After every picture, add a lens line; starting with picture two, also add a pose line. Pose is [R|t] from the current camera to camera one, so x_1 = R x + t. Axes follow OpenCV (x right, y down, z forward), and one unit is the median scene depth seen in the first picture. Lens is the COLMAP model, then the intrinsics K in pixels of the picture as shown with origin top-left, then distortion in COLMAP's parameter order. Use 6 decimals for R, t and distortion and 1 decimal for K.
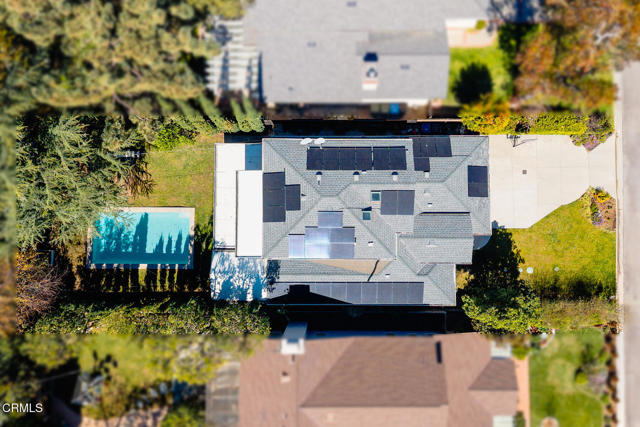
lens RADIAL K [[437.3, 0, 331.3], [0, 437.3, 209.5], [0, 0, 1]] dist [0.006155, -0.002202]
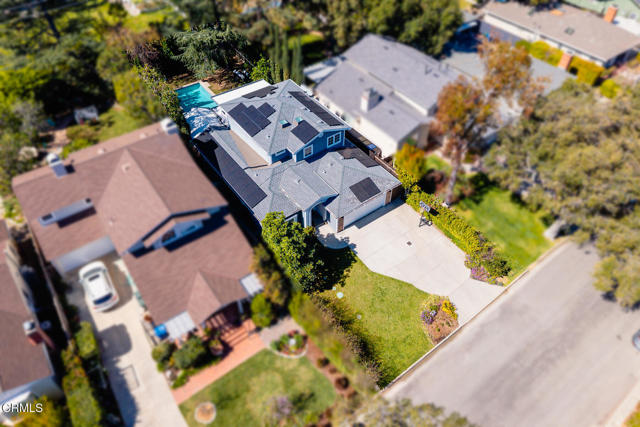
lens RADIAL K [[437.3, 0, 331.3], [0, 437.3, 209.5], [0, 0, 1]] dist [0.006155, -0.002202]
pose [[0.606689, 0.582317, -0.541143, 0.858320], [-0.794388, 0.469453, -0.385436, 0.440592], [0.029595, 0.663718, 0.747398, 0.141998]]
